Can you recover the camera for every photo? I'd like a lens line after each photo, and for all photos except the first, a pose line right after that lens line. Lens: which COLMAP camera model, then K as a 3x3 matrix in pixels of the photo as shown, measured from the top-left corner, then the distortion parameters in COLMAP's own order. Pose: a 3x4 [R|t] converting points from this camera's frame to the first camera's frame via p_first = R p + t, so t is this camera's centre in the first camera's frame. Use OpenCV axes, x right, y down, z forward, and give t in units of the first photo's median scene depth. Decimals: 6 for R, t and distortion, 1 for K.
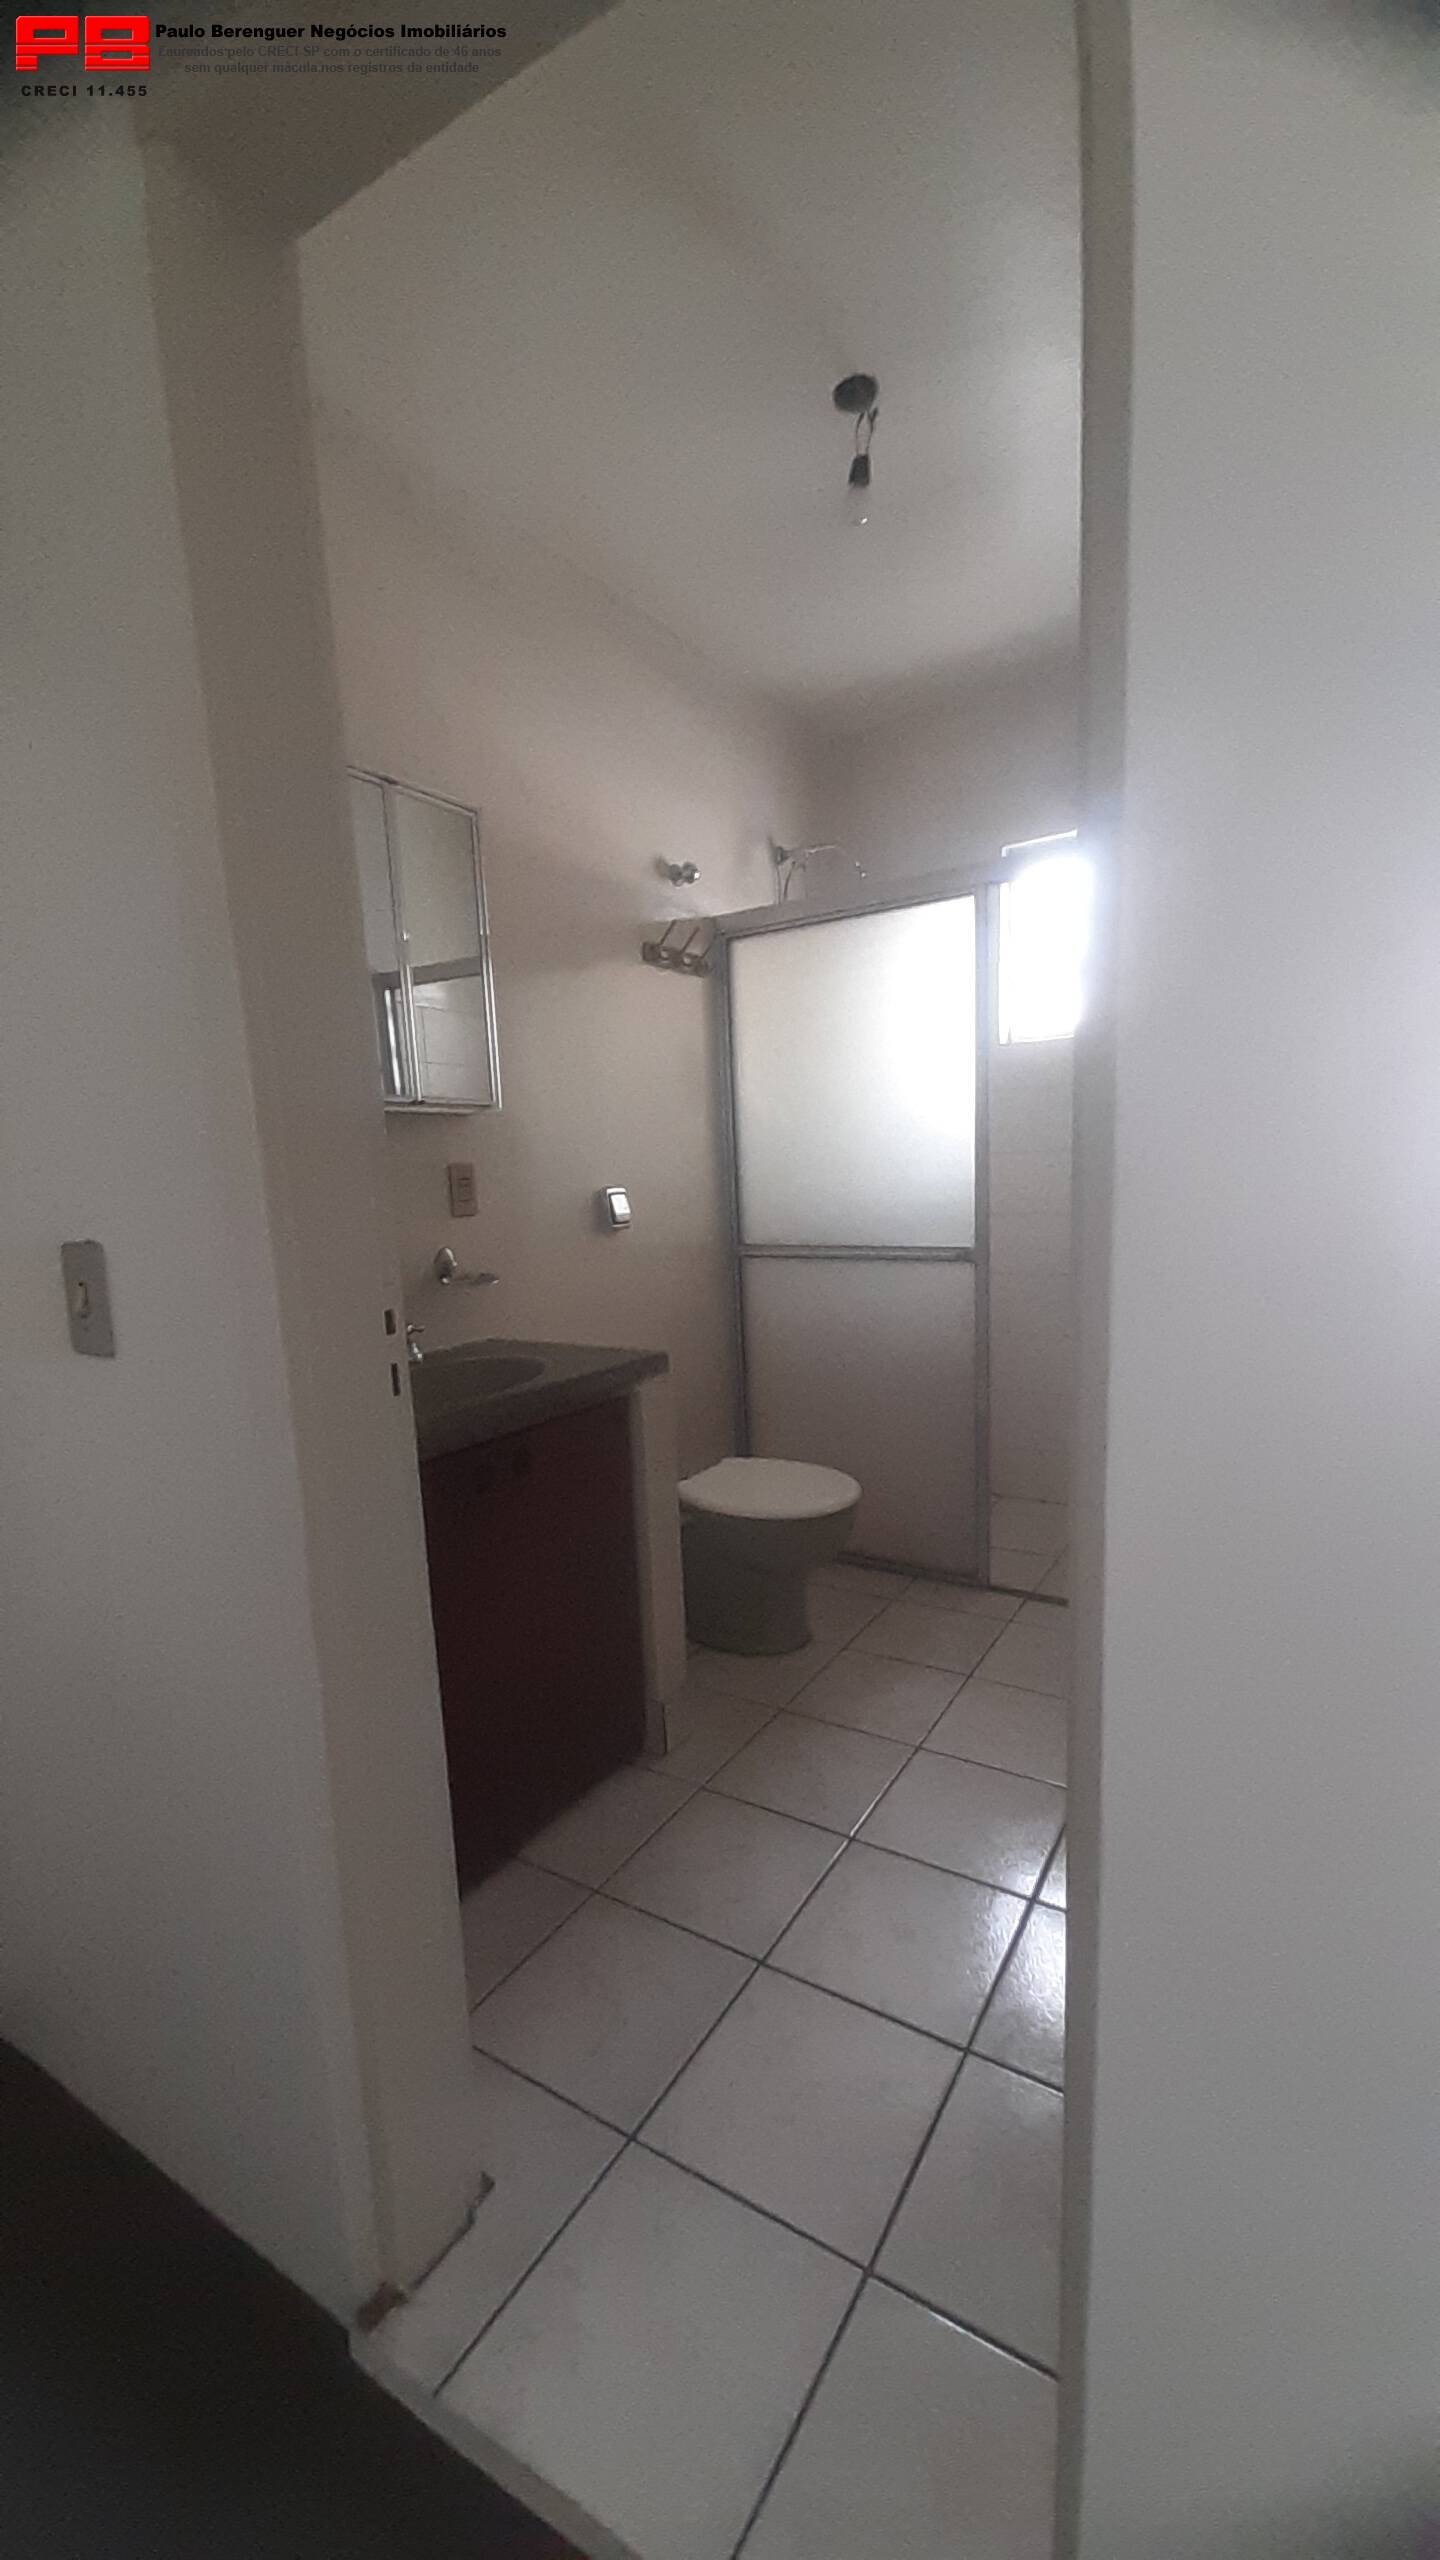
lens RADIAL K [[1013.6, 0, 743.7], [0, 1013.6, 1325.5], [0, 0, 1]] dist [0.011556, -0.010976]
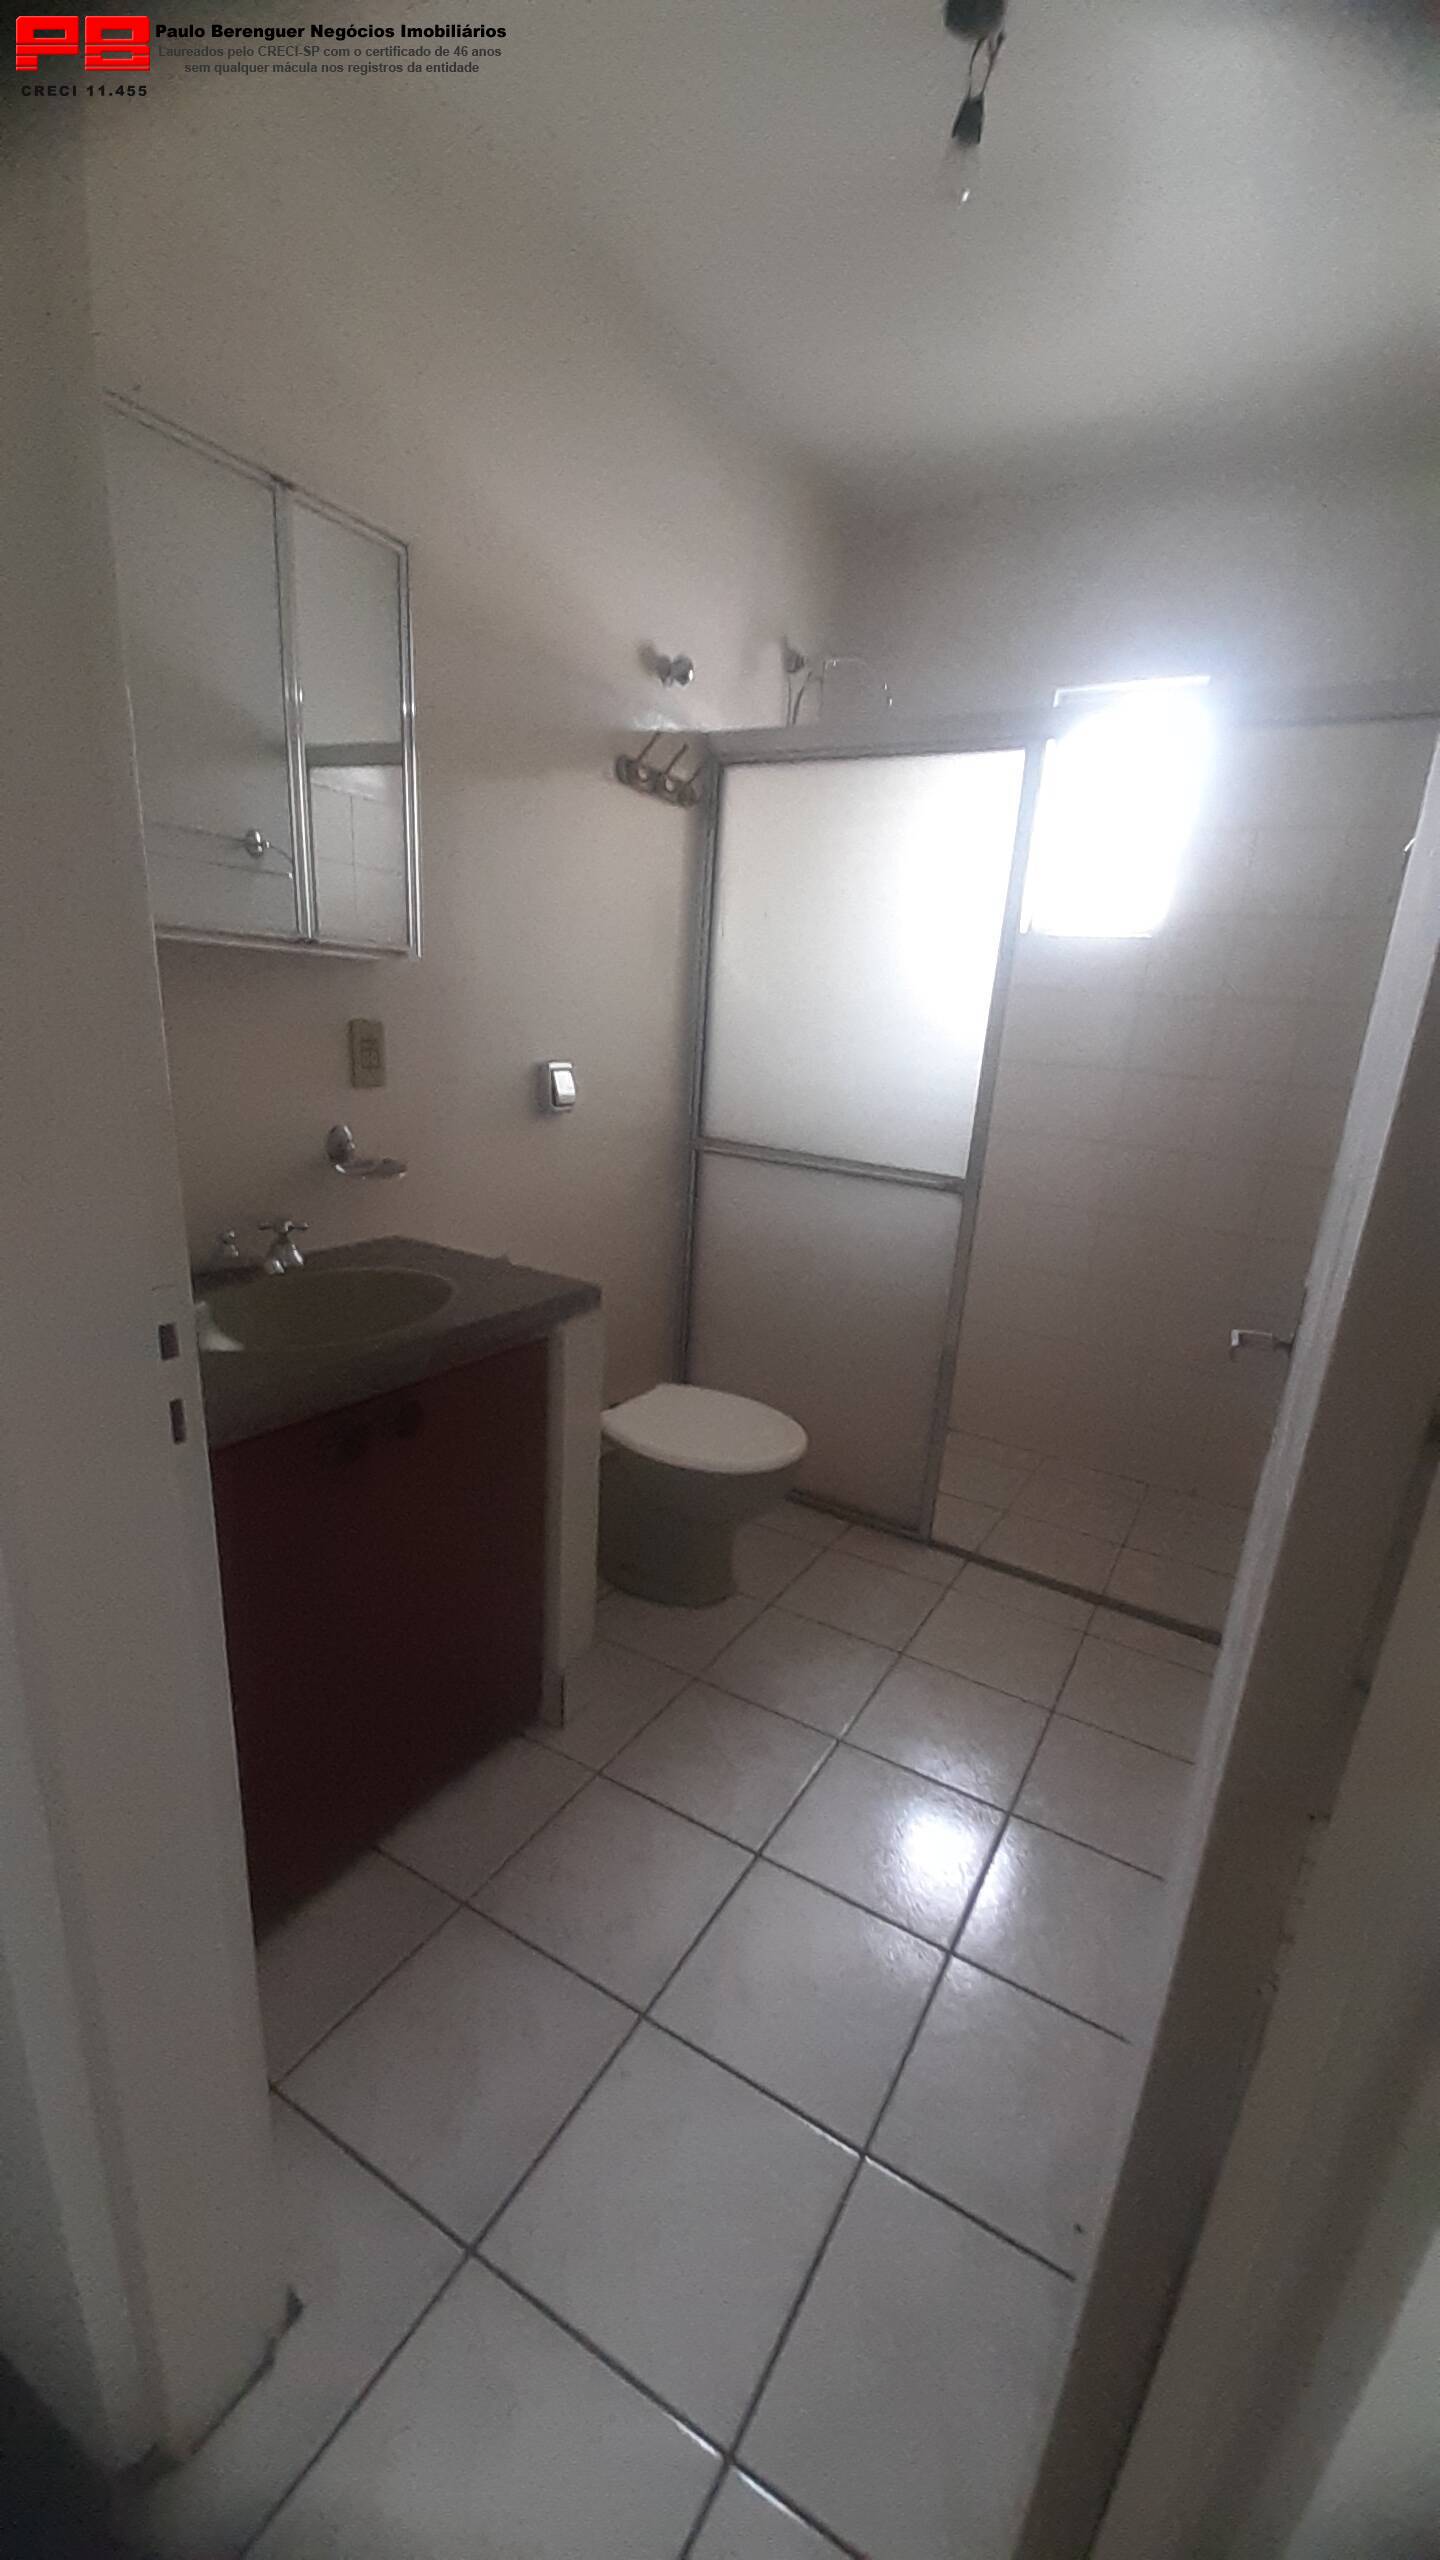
lens RADIAL K [[1013.8, 0, 746.0], [0, 1013.8, 1324.7], [0, 0, 1]] dist [0.029084, -0.022062]
pose [[0.993292, 0.096701, 0.063402, -0.004918], [-0.104985, 0.983999, 0.143957, -0.060207], [-0.048467, -0.149647, 0.987551, 0.125152]]
